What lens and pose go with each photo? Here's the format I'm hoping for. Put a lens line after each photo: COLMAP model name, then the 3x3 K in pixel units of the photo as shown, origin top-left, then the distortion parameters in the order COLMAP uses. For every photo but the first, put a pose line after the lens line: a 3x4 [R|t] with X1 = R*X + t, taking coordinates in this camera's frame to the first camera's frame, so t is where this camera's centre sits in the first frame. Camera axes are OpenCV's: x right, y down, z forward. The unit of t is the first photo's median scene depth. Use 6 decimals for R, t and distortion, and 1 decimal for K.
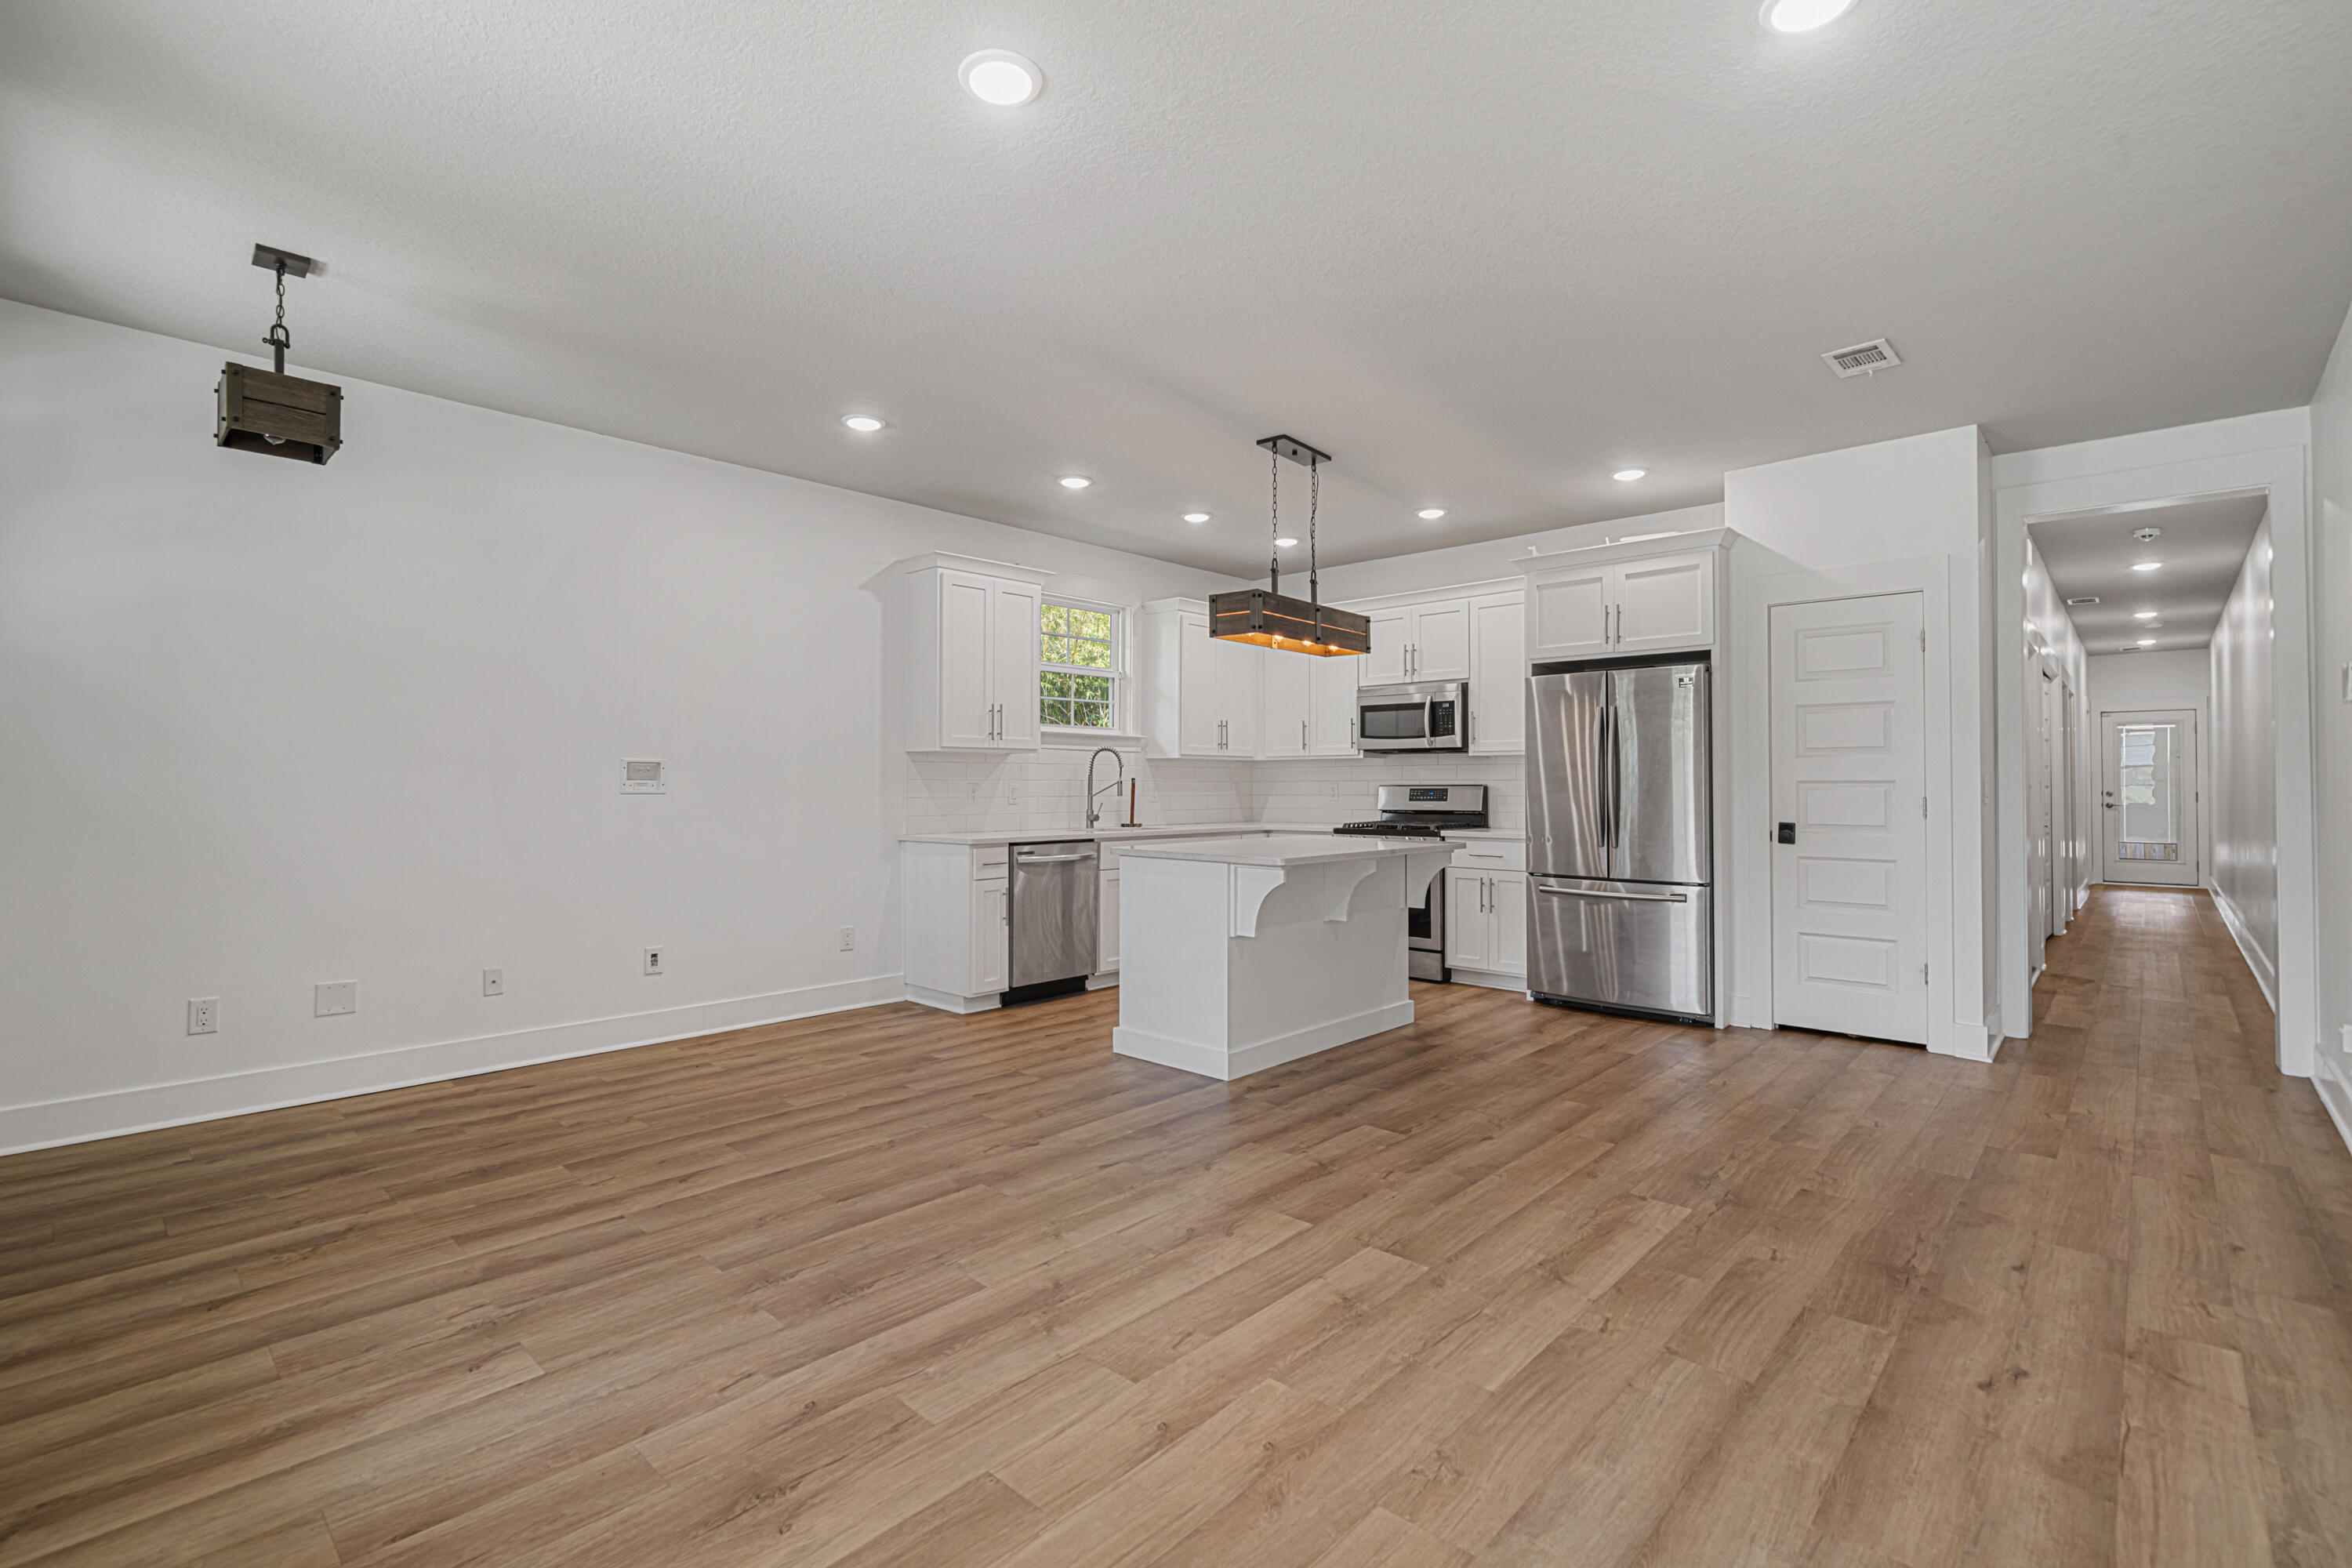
lens RADIAL K [[1049.6, 0, 1168.9], [0, 1049.6, 768.8], [0, 0, 1]] dist [-0.000021, 0.000346]
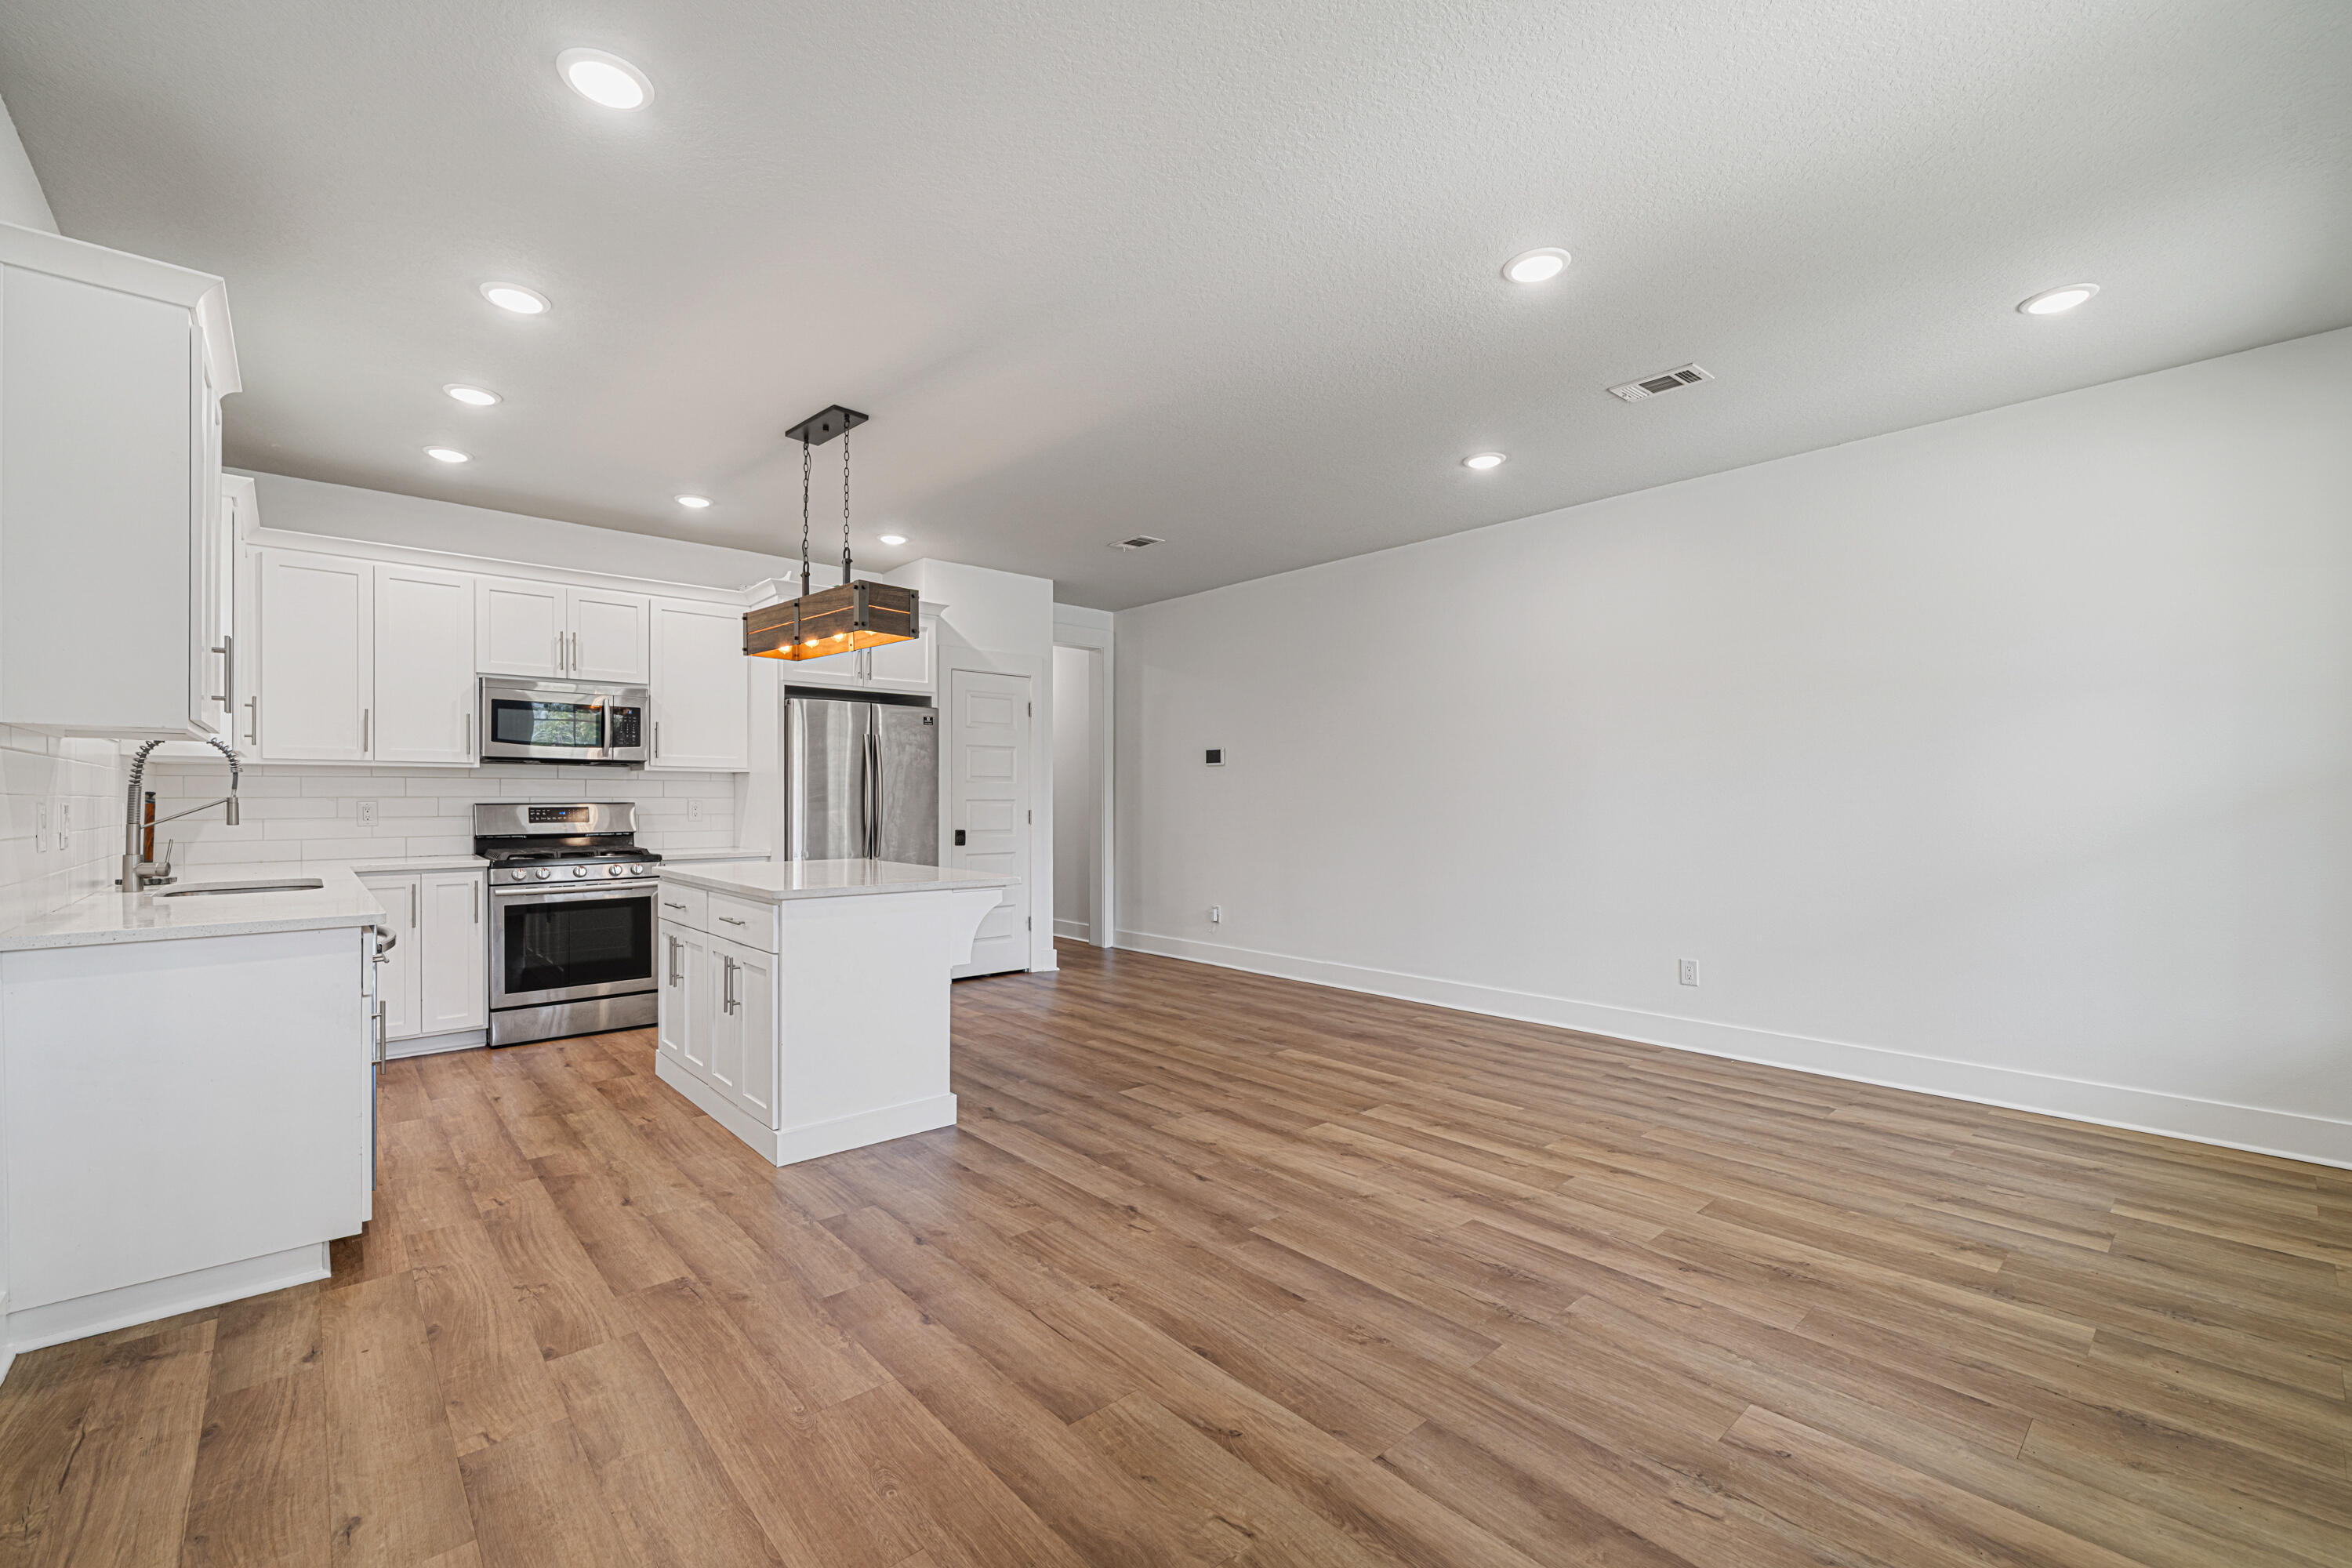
lens RADIAL K [[974.6, 0, 1166.5], [0, 974.6, 802.3], [0, 0, 1]] dist [-0.001199, -0.000123]
pose [[0.096965, -0.002613, 0.995284, -0.837097], [-0.015473, 0.999872, 0.004133, 0.007540], [-0.995168, -0.015801, 0.096912, 0.788426]]
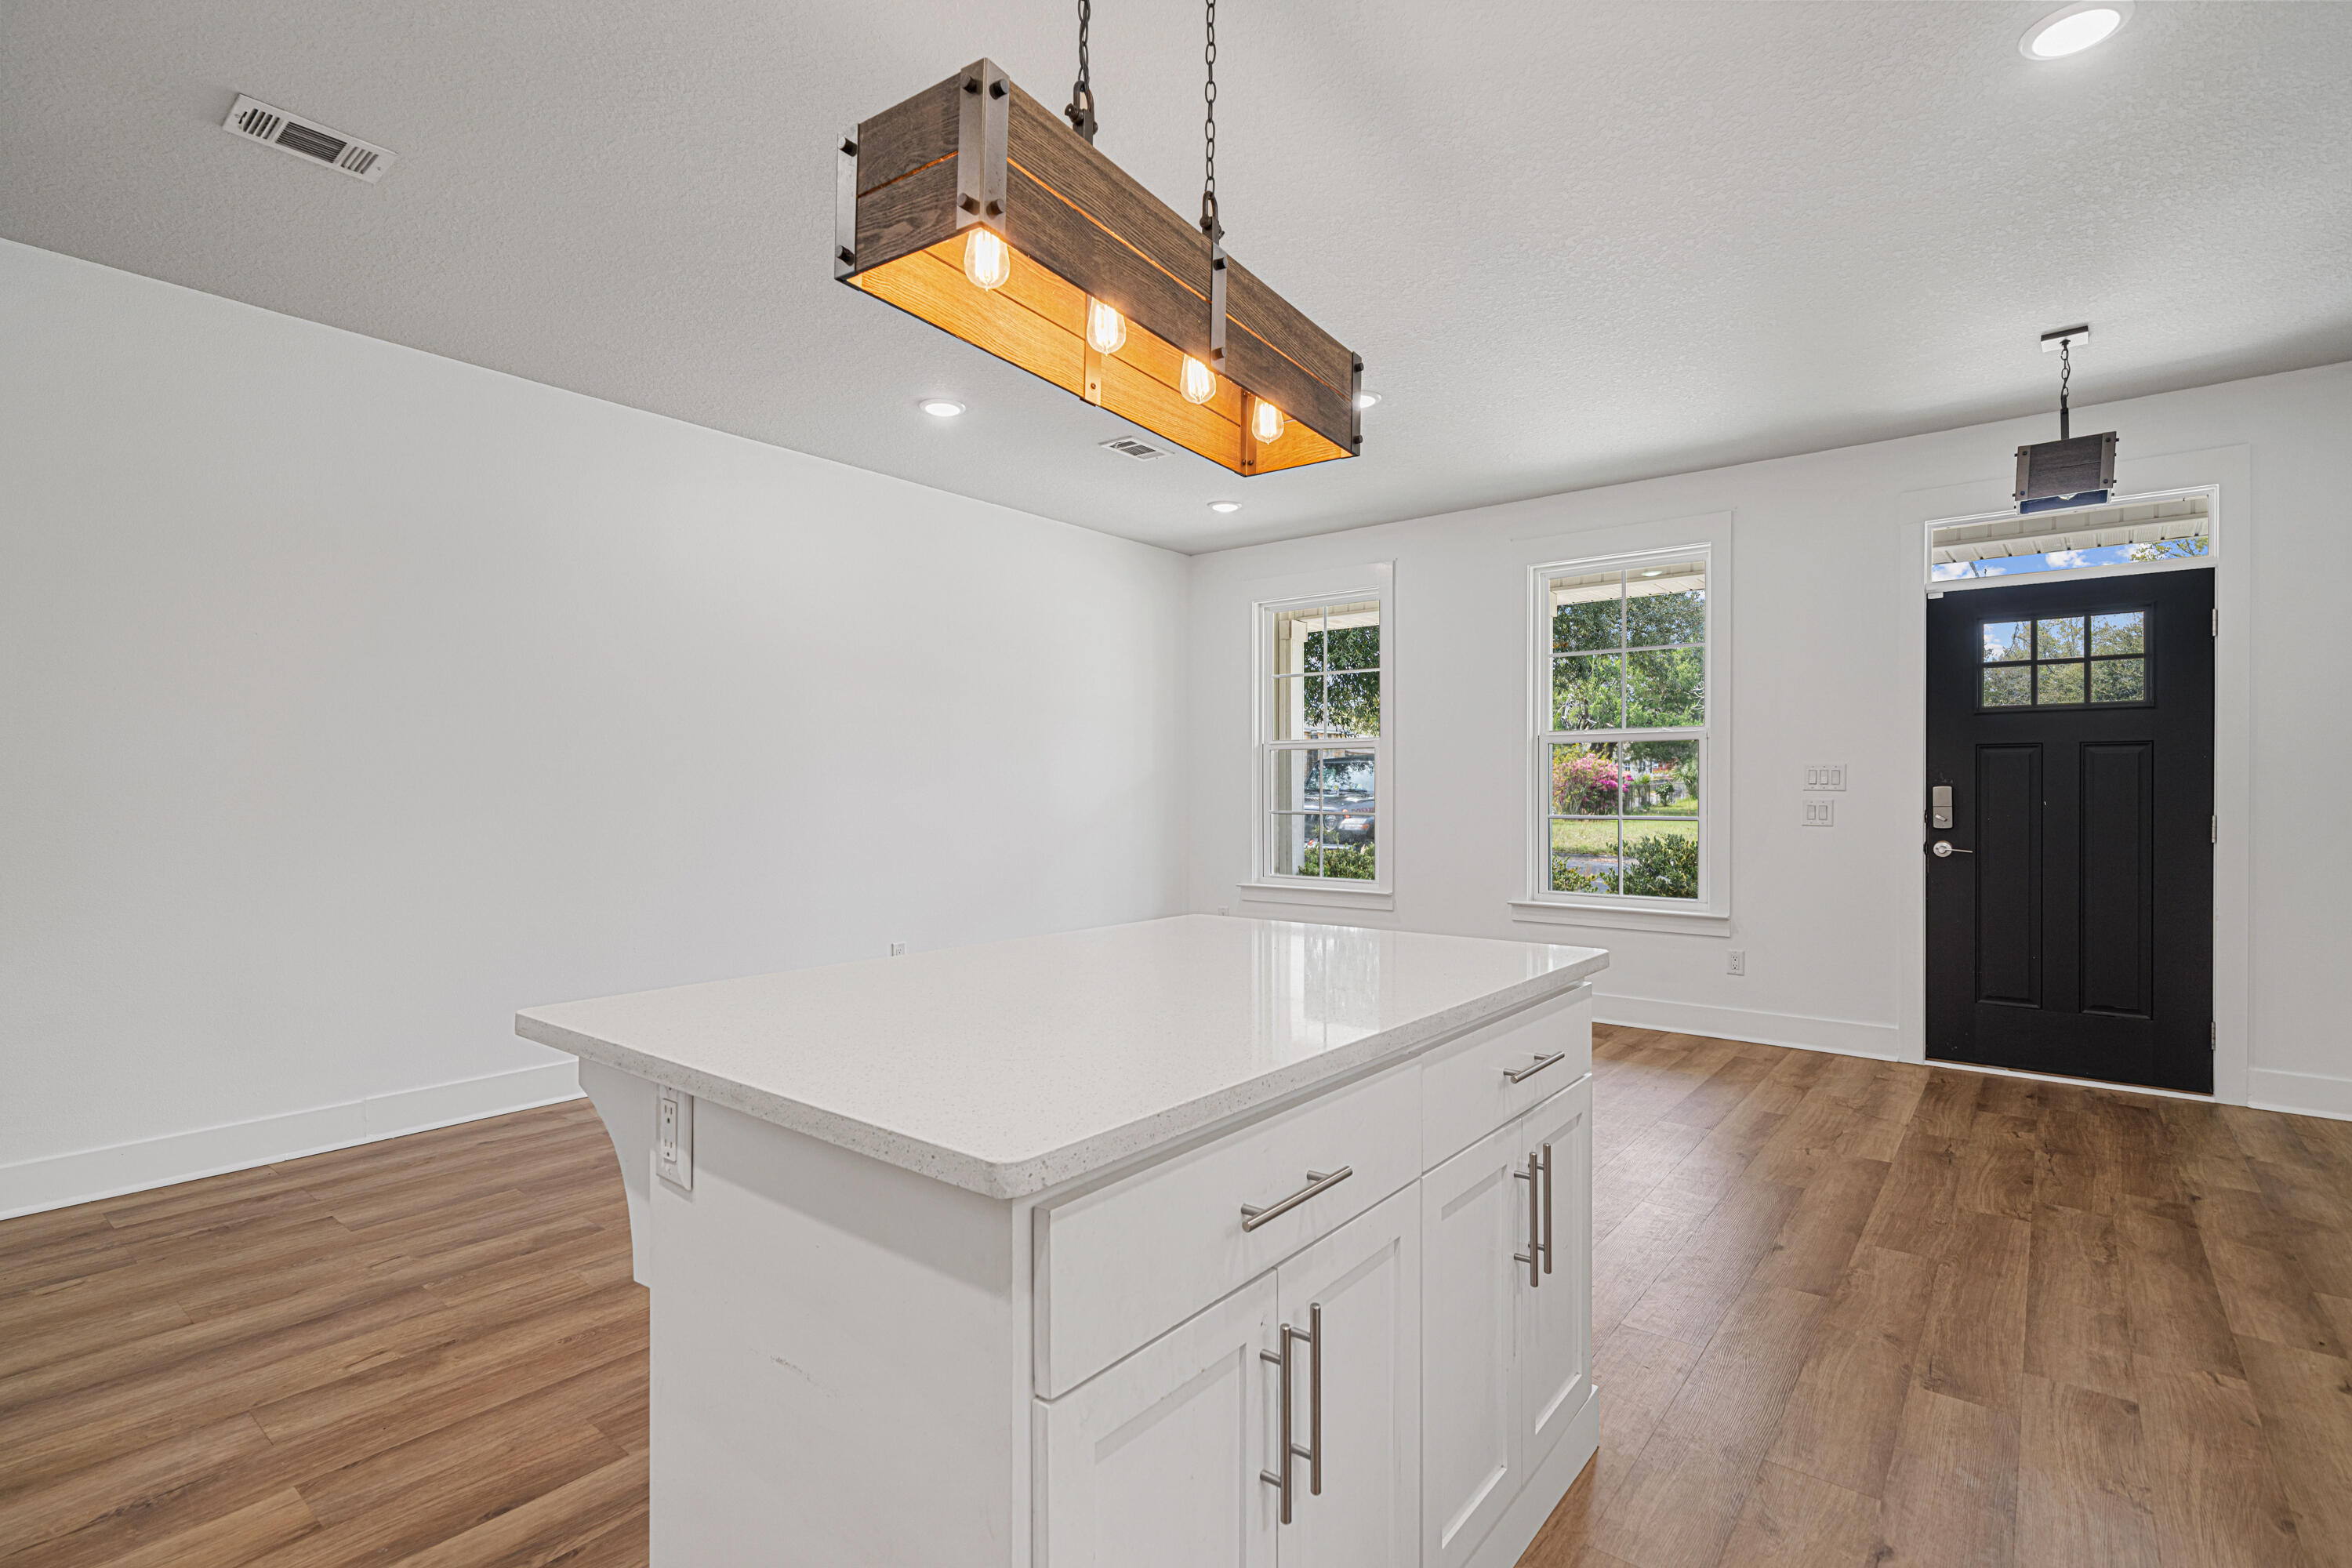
lens RADIAL K [[1097.6, 0, 1165.3], [0, 1097.6, 797.1], [0, 0, 1]] dist [0.001784, -0.000059]
pose [[-0.997858, -0.000350, -0.065410, 0.172525], [0.000133, 0.999973, -0.007380, 0.020555], [0.065411, -0.007373, -0.997831, 1.685245]]
